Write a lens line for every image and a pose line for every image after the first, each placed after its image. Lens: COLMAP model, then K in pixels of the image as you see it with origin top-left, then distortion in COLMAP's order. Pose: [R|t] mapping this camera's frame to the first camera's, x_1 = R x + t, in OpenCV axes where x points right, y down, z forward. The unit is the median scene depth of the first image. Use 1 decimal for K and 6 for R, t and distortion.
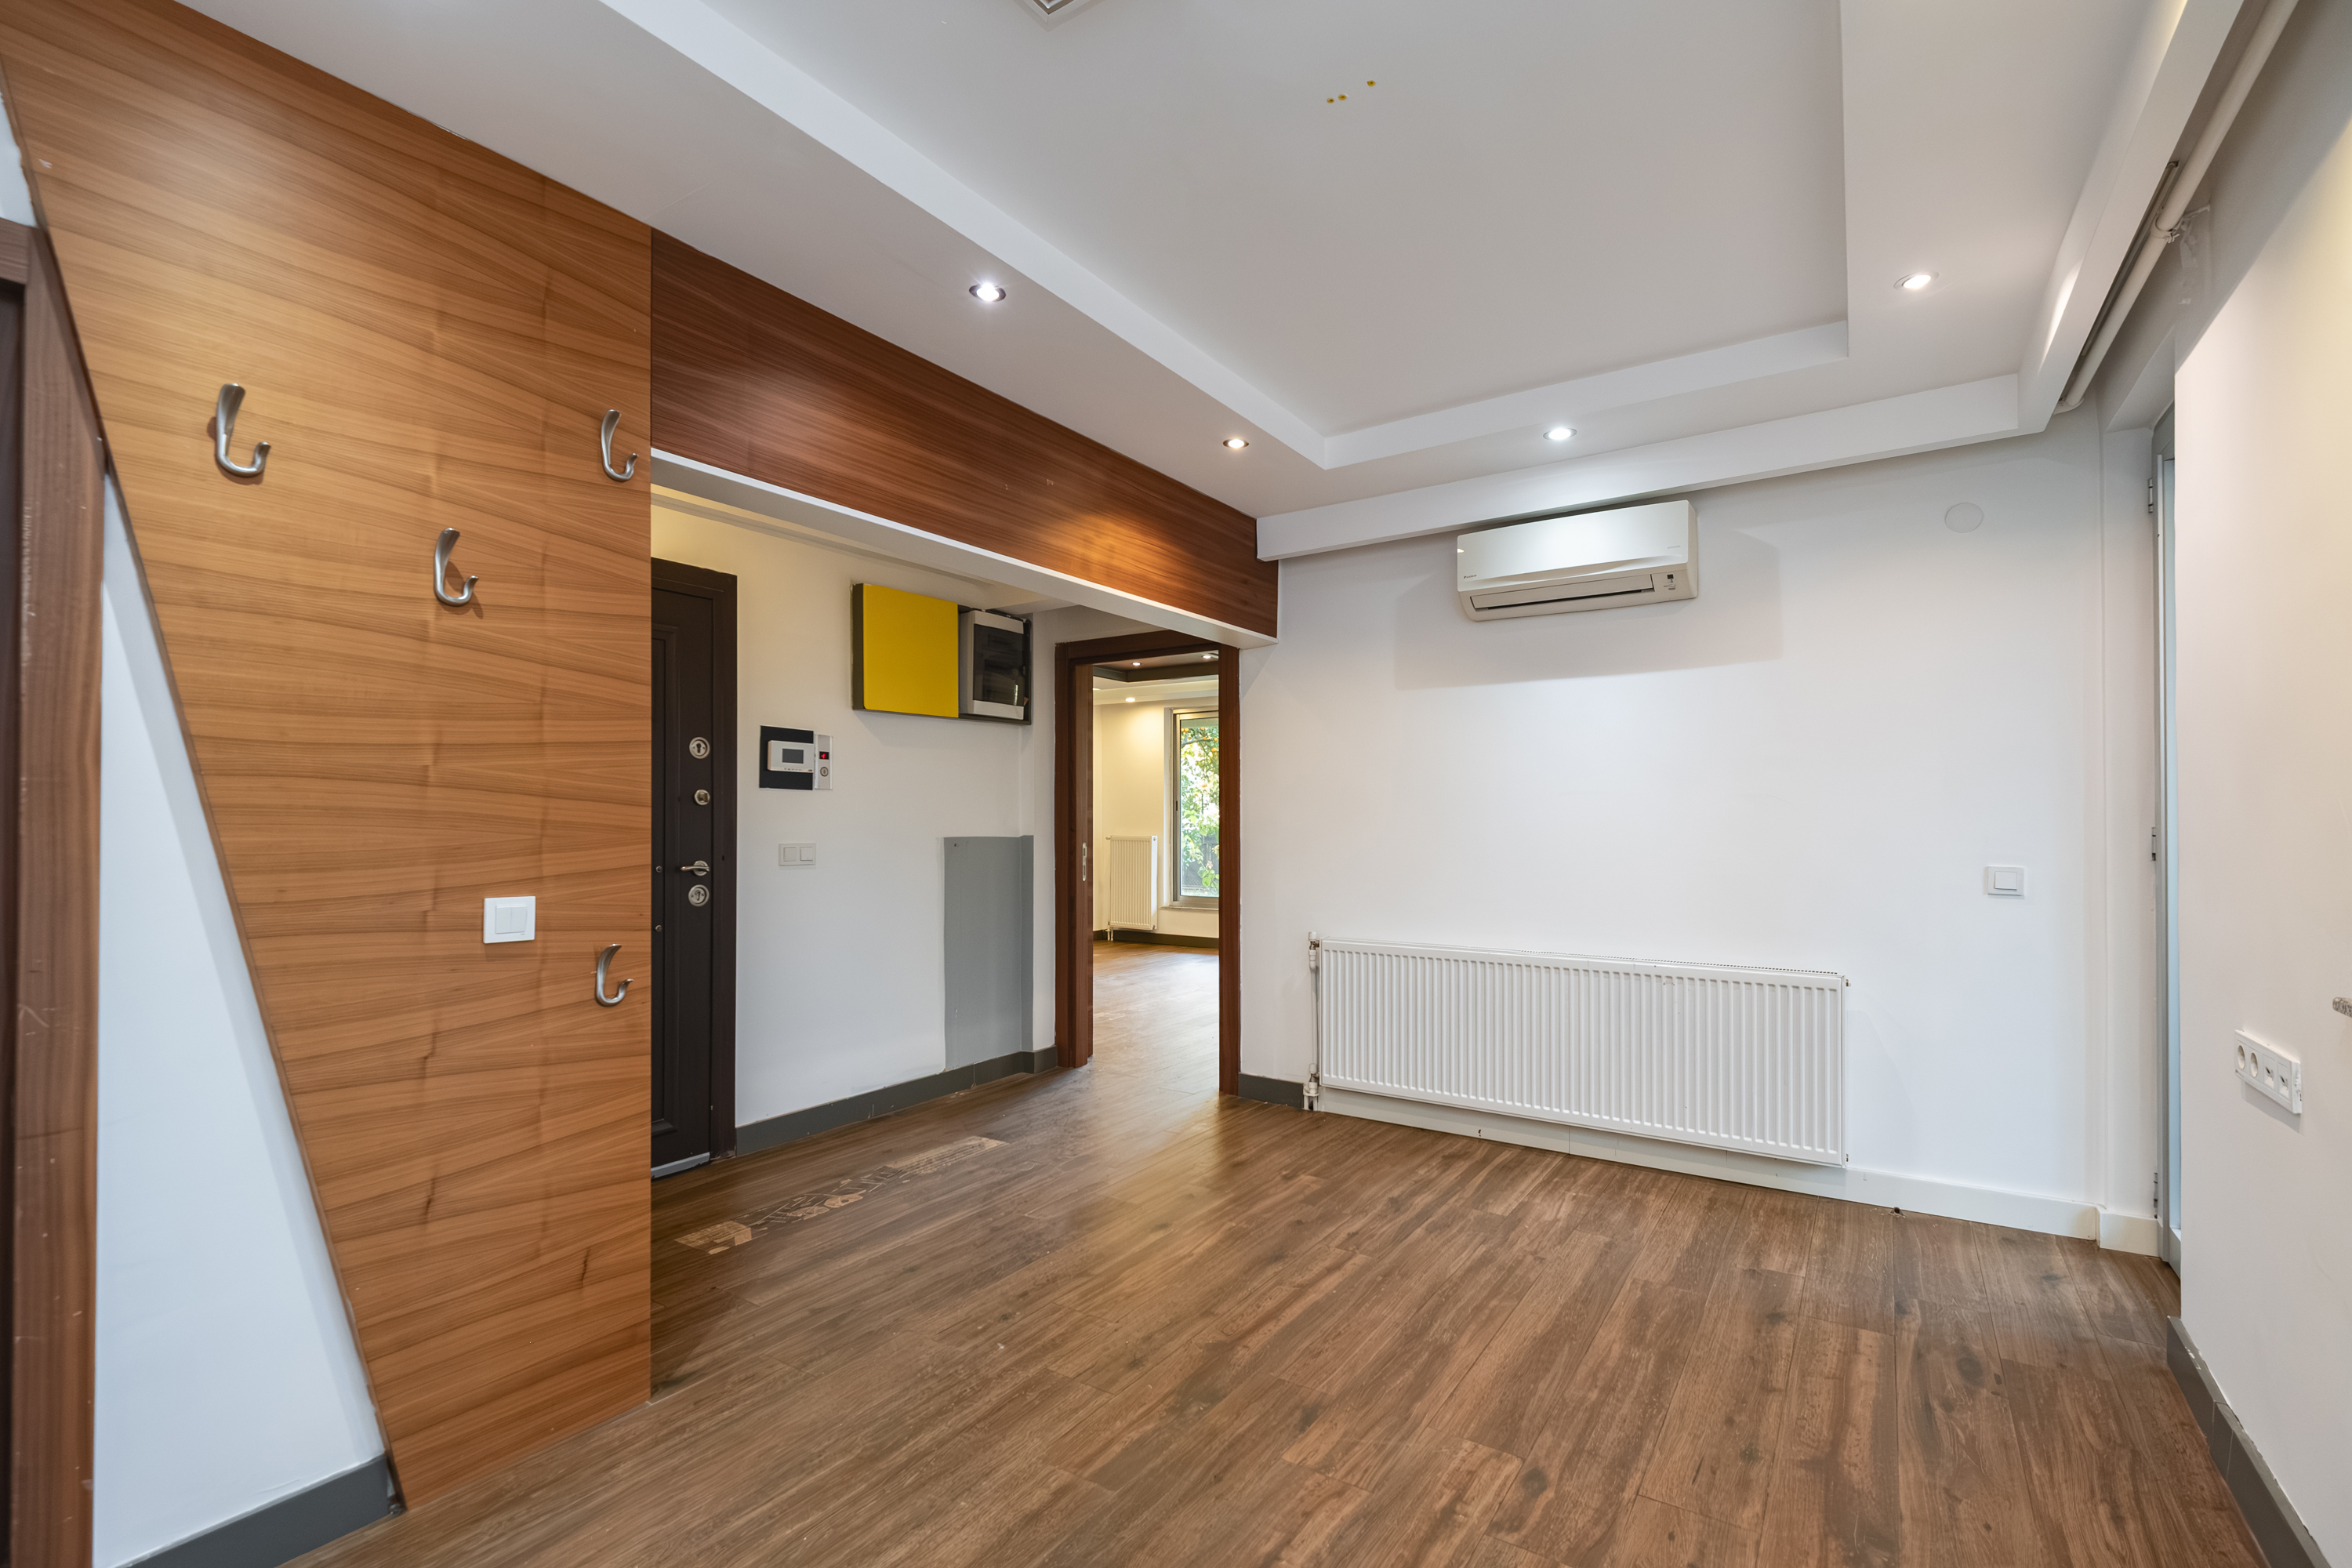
lens RADIAL K [[1064.2, 0, 1172.6], [0, 1064.2, 789.2], [0, 0, 1]] dist [0.013841, -0.008523]
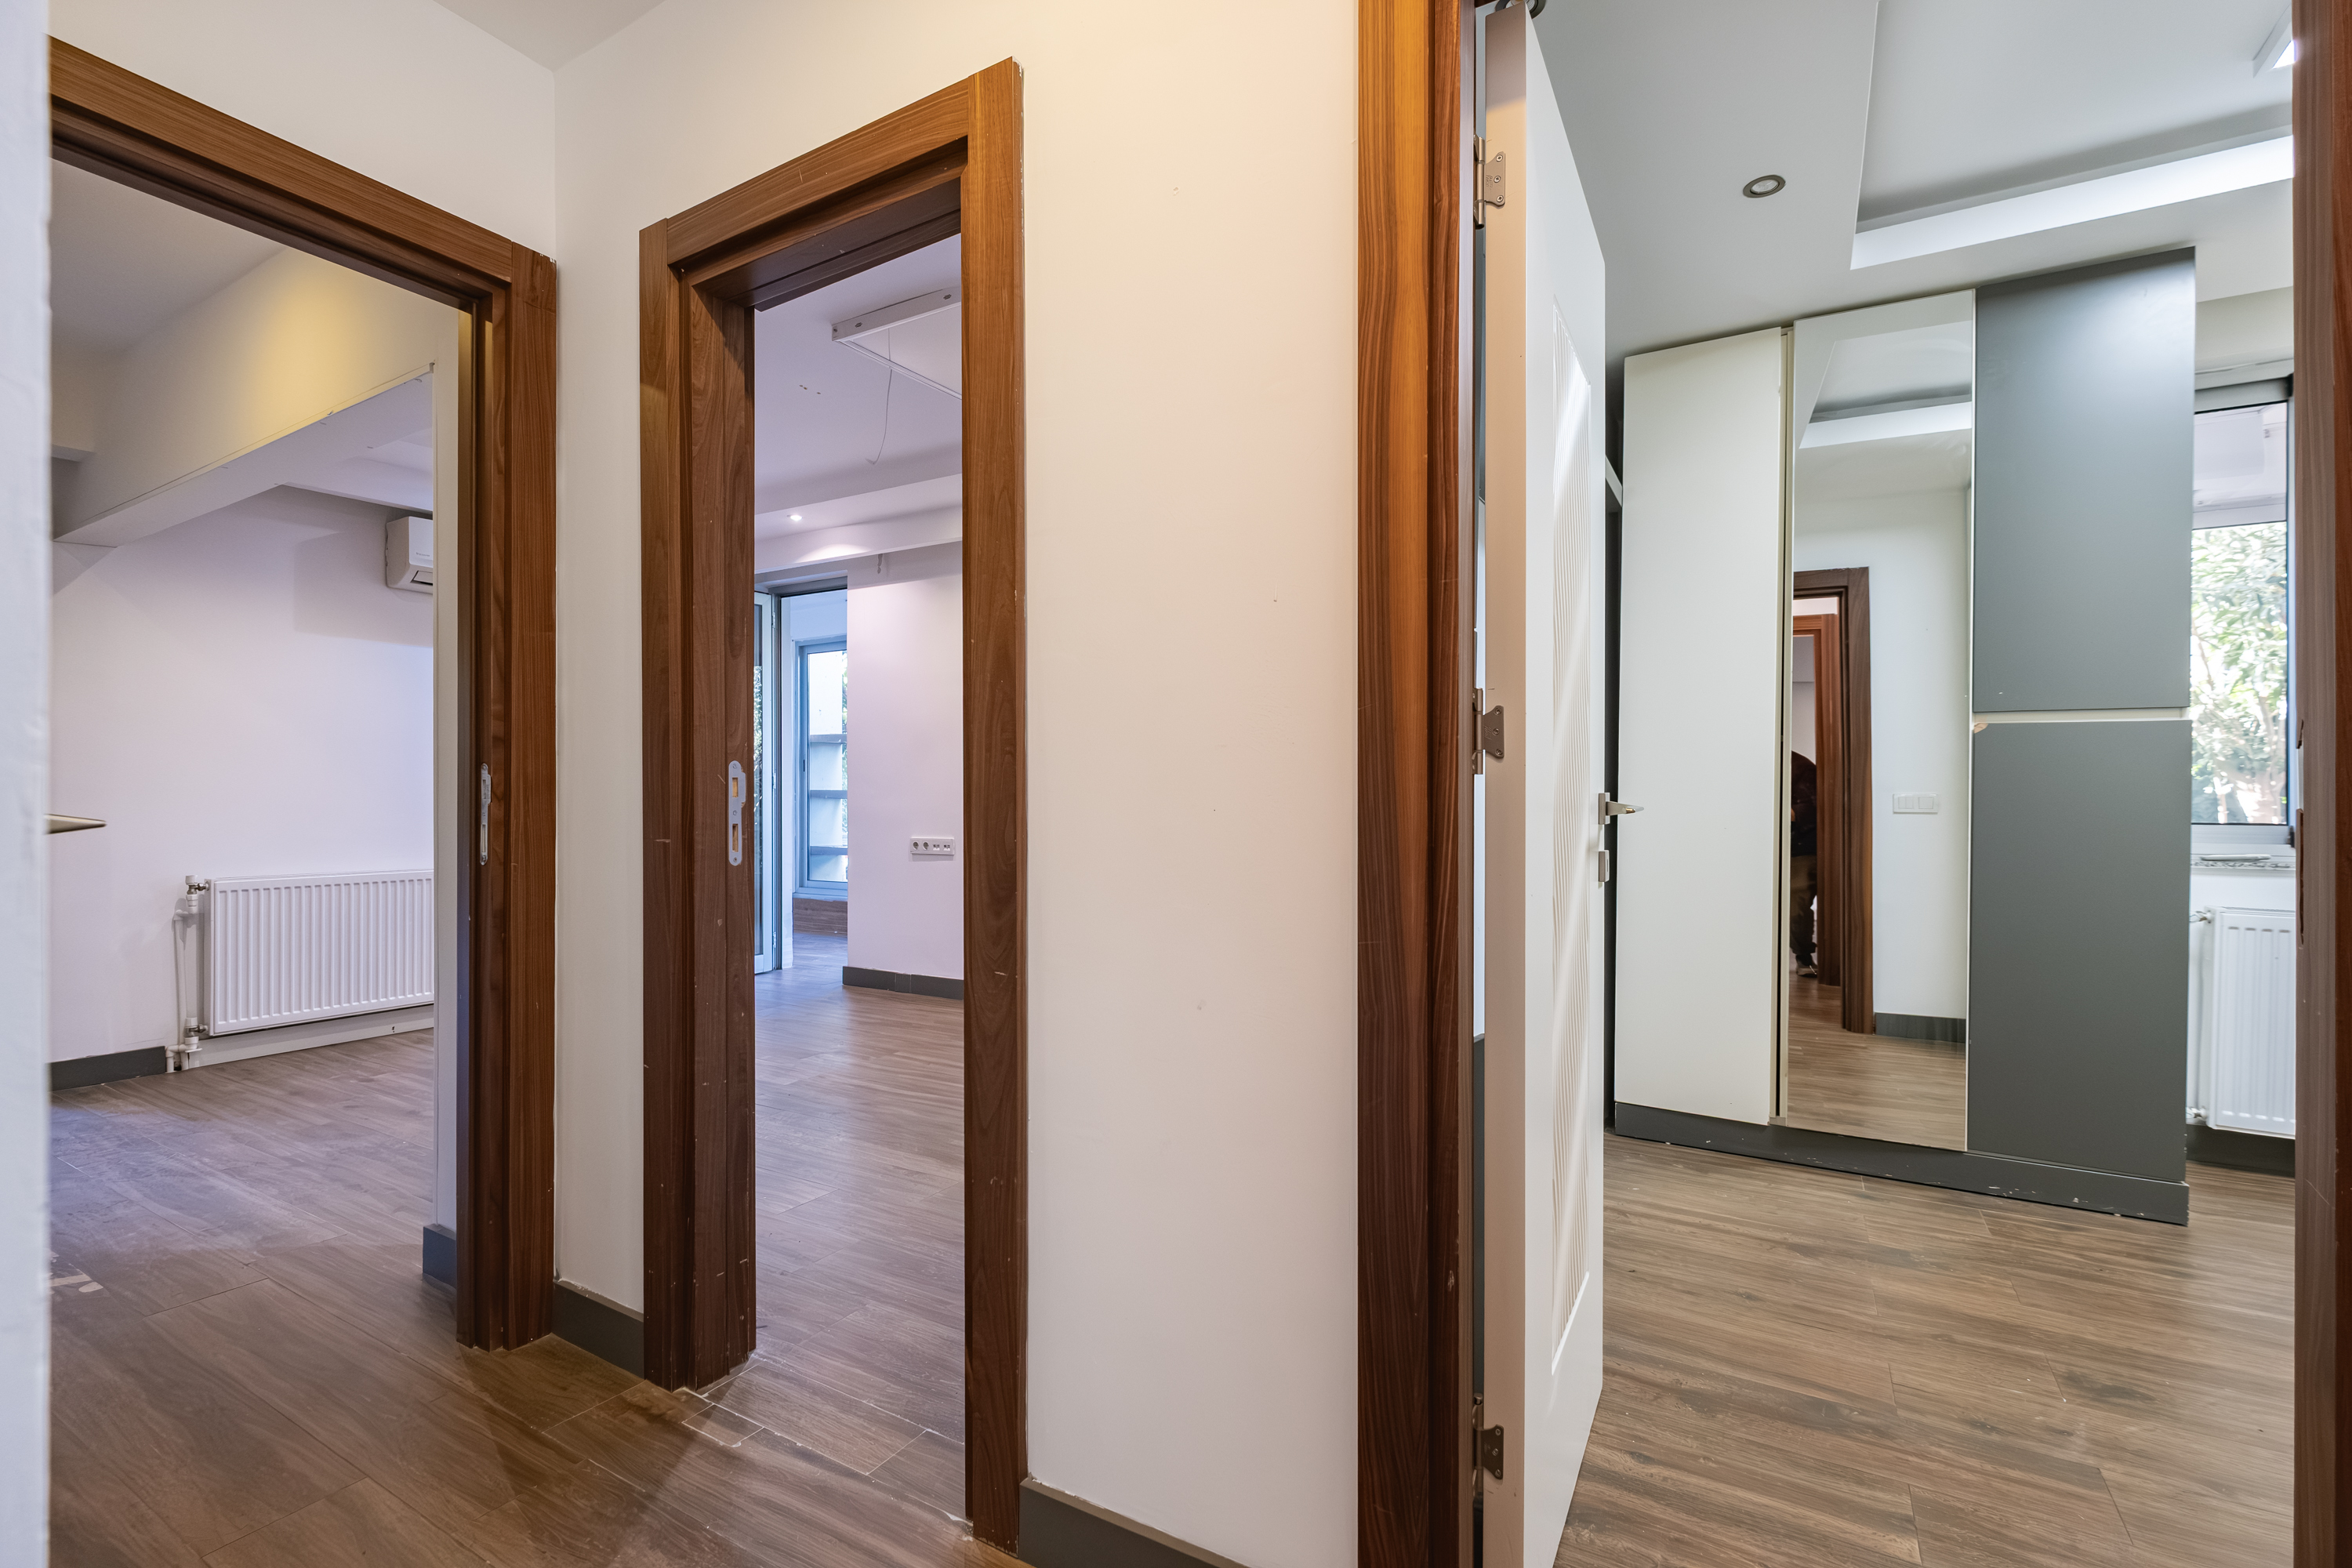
lens RADIAL K [[1041.0, 0, 1179.1], [0, 1041.0, 790.1], [0, 0, 1]] dist [0.014818, -0.008512]
pose [[-0.059550, 0.003716, 0.998218, -1.408006], [-0.026590, 0.999632, -0.005308, 0.069453], [-0.997871, -0.026859, -0.059429, 0.325072]]
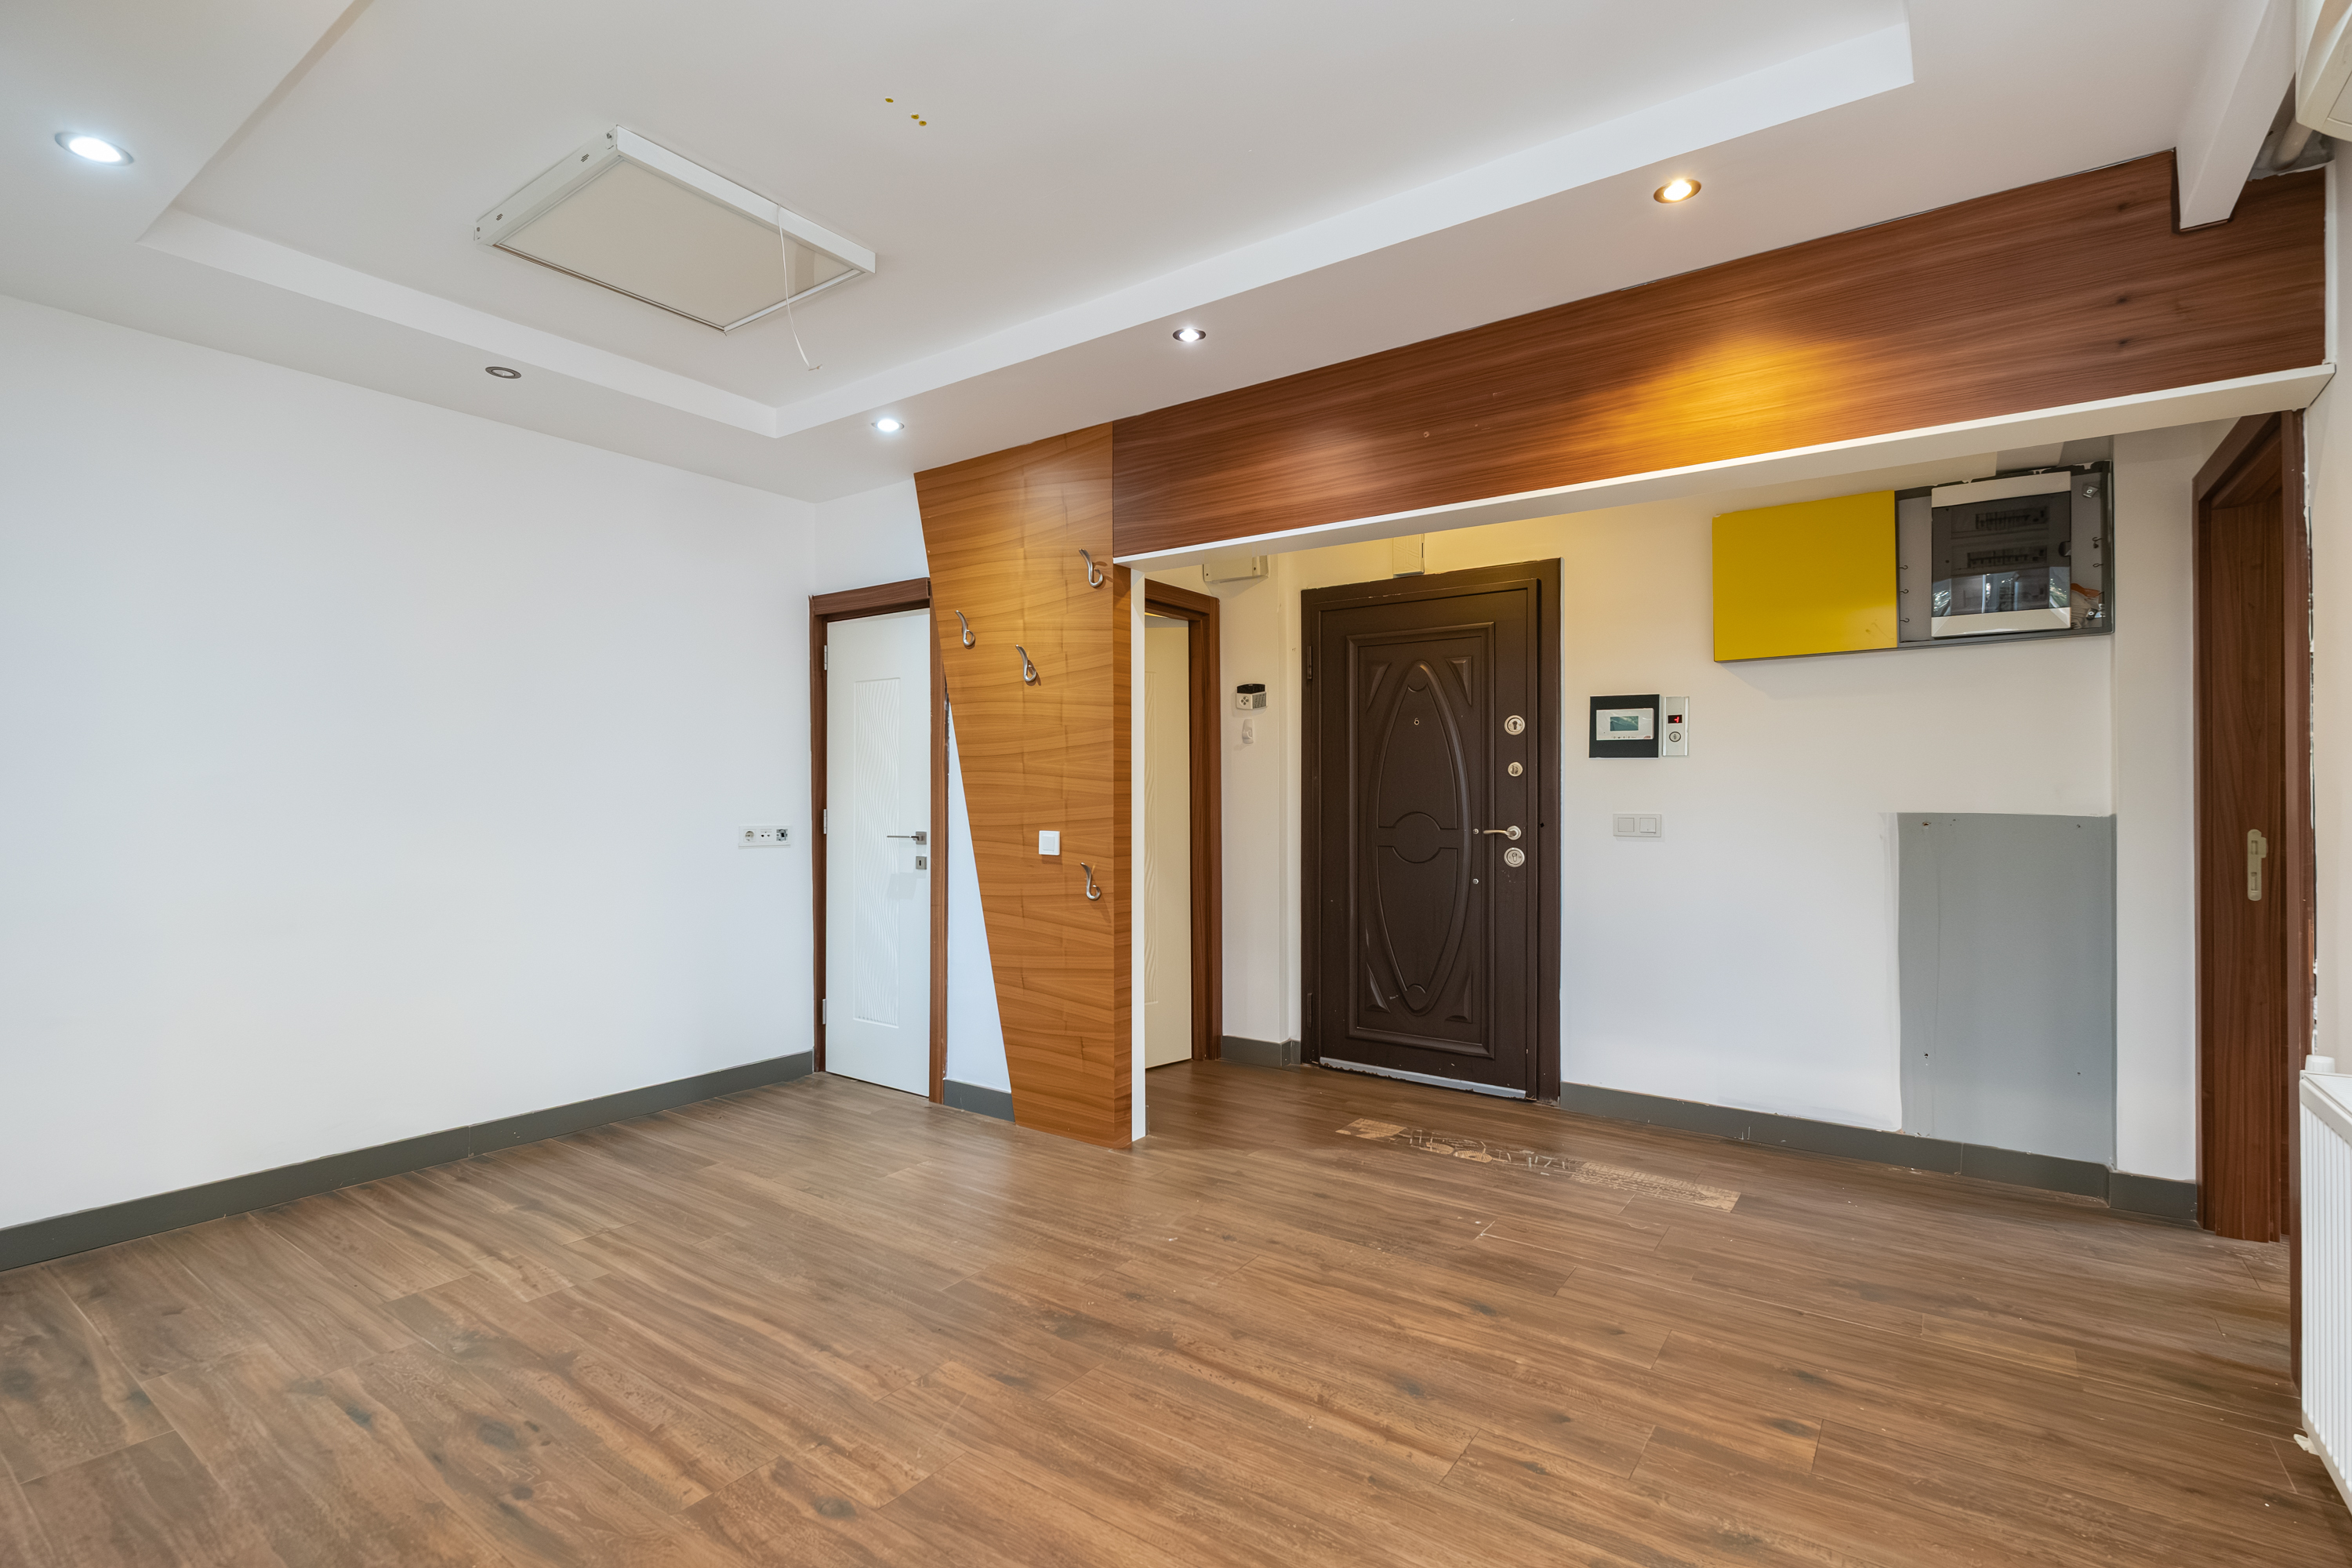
lens RADIAL K [[1064.2, 0, 1172.6], [0, 1064.2, 789.2], [0, 0, 1]] dist [0.013841, -0.008523]
pose [[-0.029778, -0.002559, -0.999553, 0.906432], [0.029519, 0.999558, -0.003439, 0.049651], [0.999121, -0.029609, -0.029690, 0.988007]]
